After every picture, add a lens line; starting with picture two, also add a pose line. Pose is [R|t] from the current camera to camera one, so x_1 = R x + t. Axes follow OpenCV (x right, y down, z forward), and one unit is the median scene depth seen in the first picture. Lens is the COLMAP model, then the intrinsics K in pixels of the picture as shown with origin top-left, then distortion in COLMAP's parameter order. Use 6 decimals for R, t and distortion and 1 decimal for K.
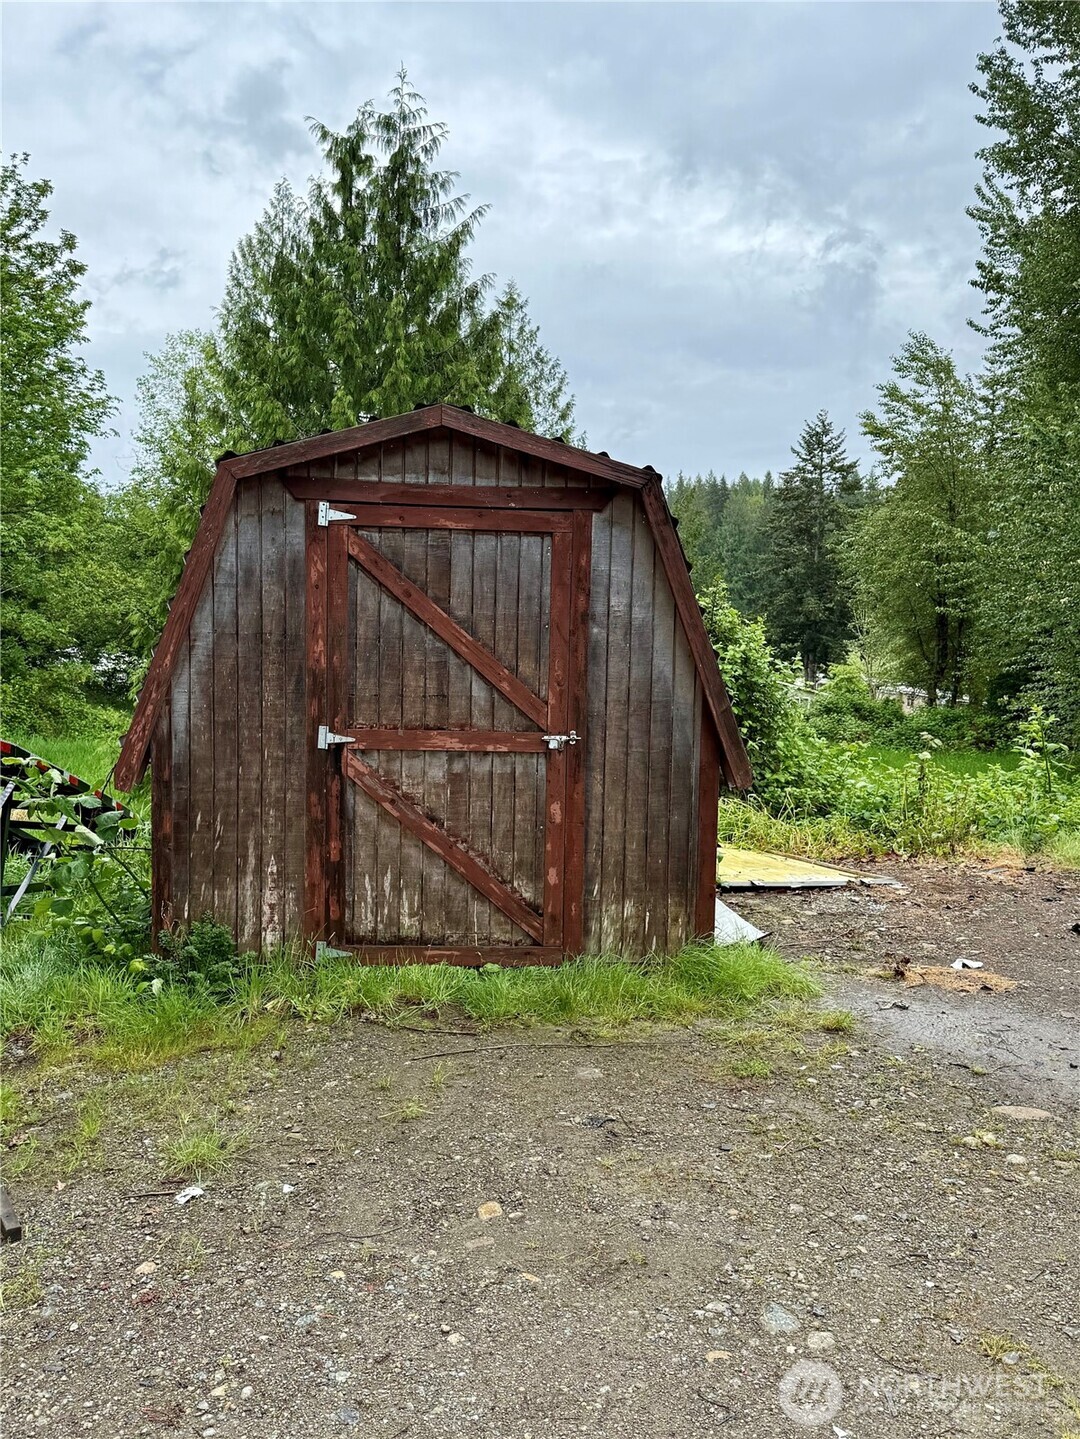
lens RADIAL K [[1238.3, 0, 538.6], [0, 1238.3, 720.6], [0, 0, 1]] dist [-0.005160, -0.012825]
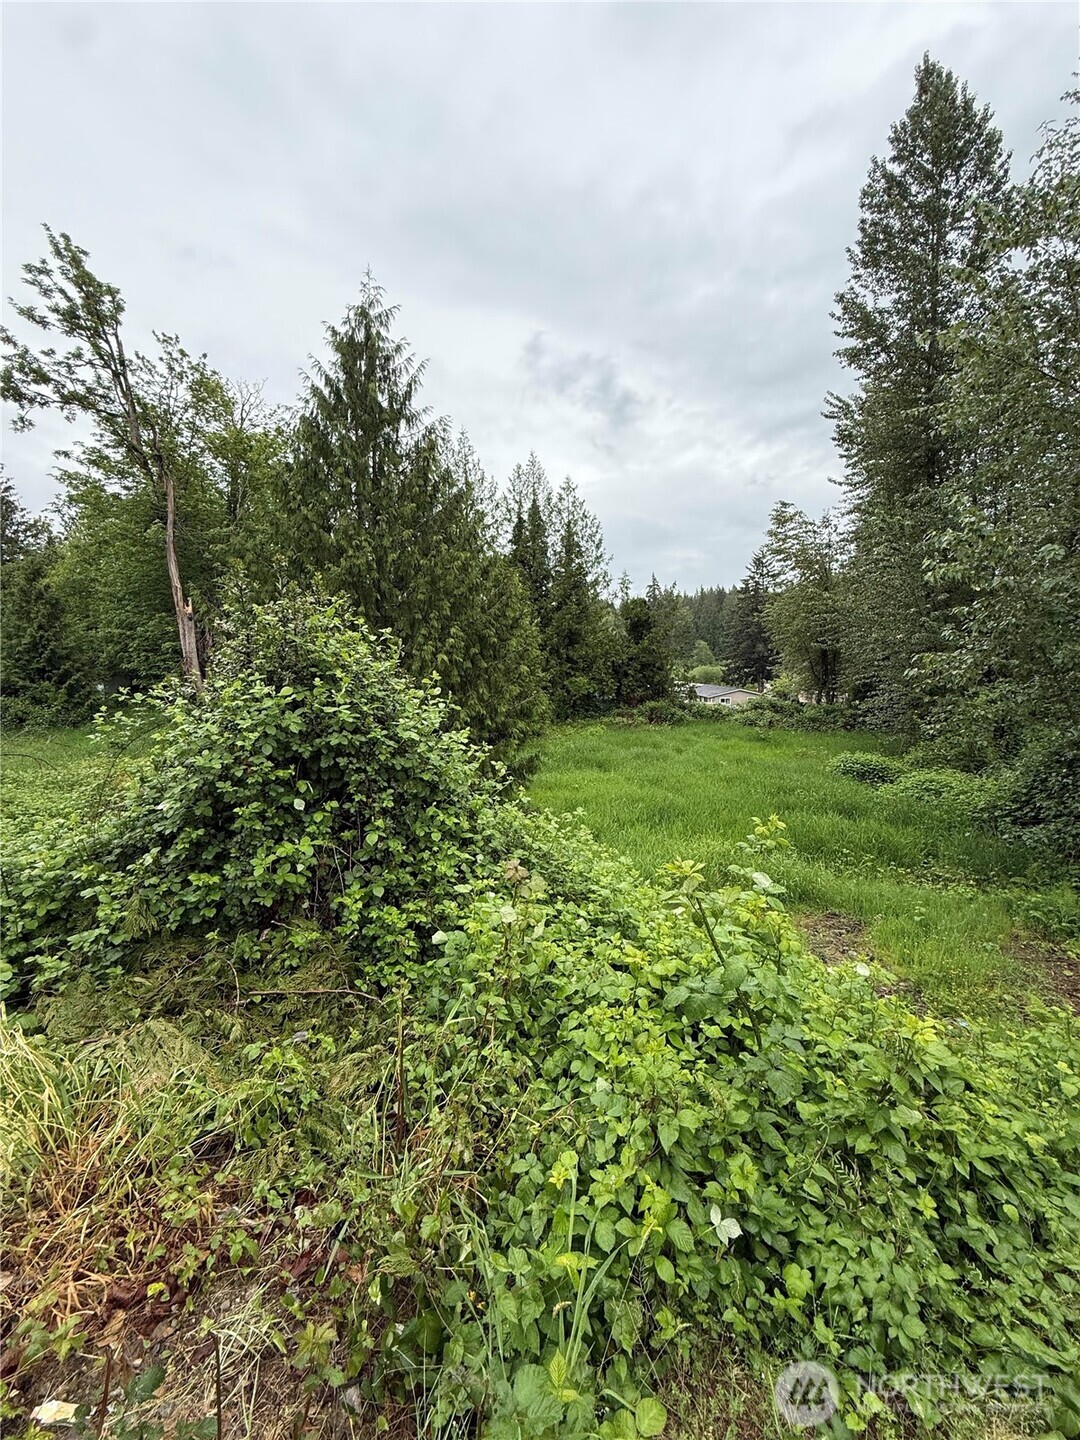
lens RADIAL K [[579.8, 0, 543.8], [0, 579.8, 715.3], [0, 0, 1]] dist [-0.003692, -0.000097]
pose [[0.986981, -0.017072, -0.159926, 0.097657], [0.018606, 0.999794, 0.008100, -0.012823], [0.159755, -0.010970, 0.987096, 0.203490]]
